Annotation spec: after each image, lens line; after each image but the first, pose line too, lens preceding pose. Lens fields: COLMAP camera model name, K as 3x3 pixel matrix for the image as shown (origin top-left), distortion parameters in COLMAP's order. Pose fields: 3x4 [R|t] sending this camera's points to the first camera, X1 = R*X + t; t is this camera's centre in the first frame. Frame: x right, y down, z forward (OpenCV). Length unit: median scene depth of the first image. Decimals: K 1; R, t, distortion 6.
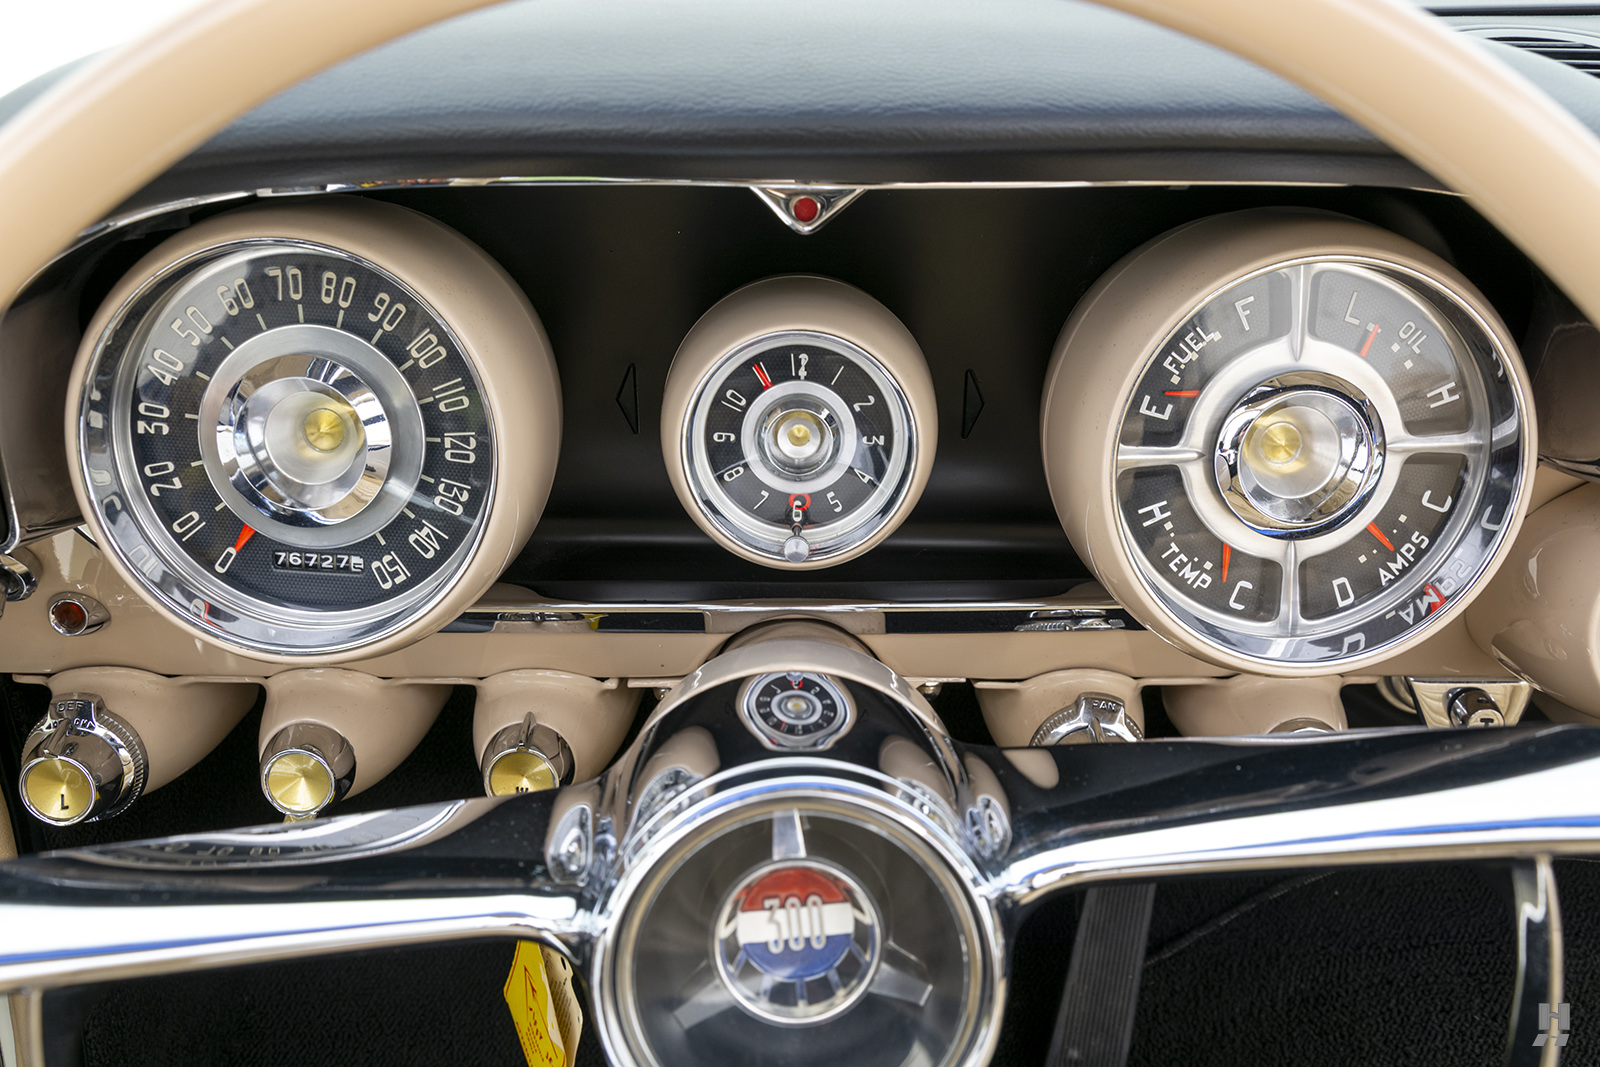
lens RADIAL K [[1729.0, 0, 800.0], [0, 1729.0, 533.5], [0, 0, 1]] dist [0.005596, 0.003402]
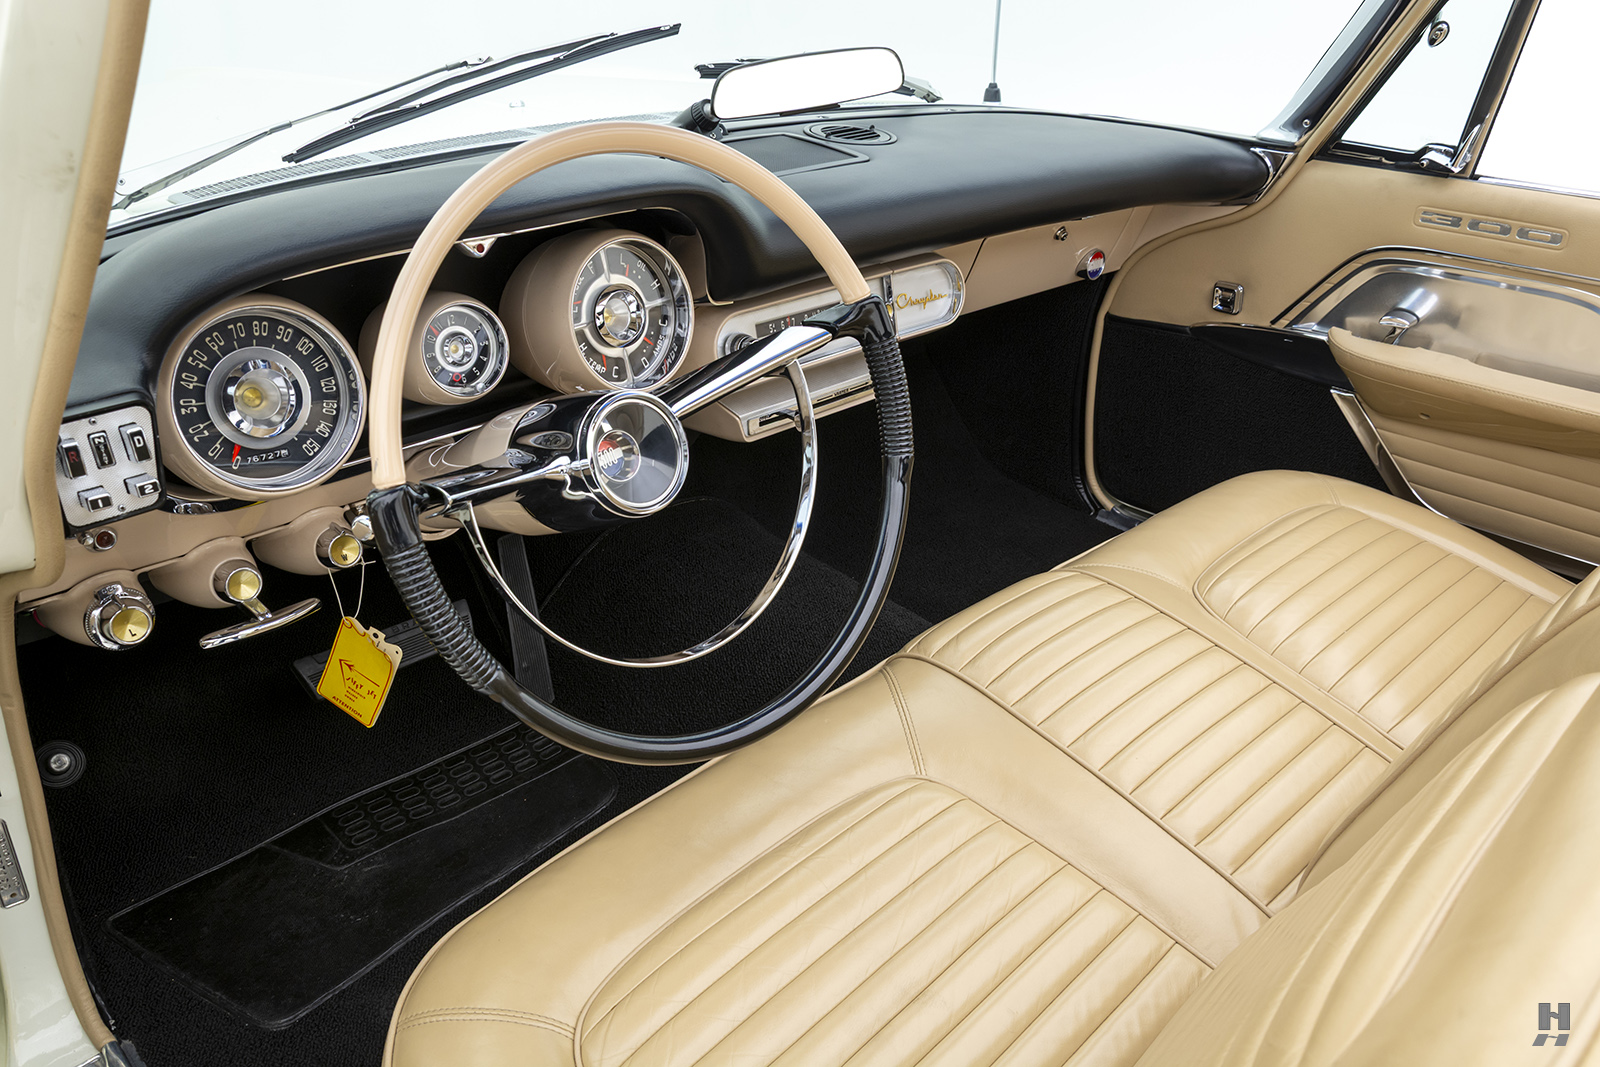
lens RADIAL K [[1280.8, 0, 800.0], [0, 1280.8, 533.5], [0, 0, 1]] dist [-0.008473, -0.001936]
pose [[0.707154, -0.304503, 0.638132, -0.900229], [0.312067, 0.944266, 0.104762, 0.155207], [-0.634467, 0.125057, 0.762767, -0.682799]]
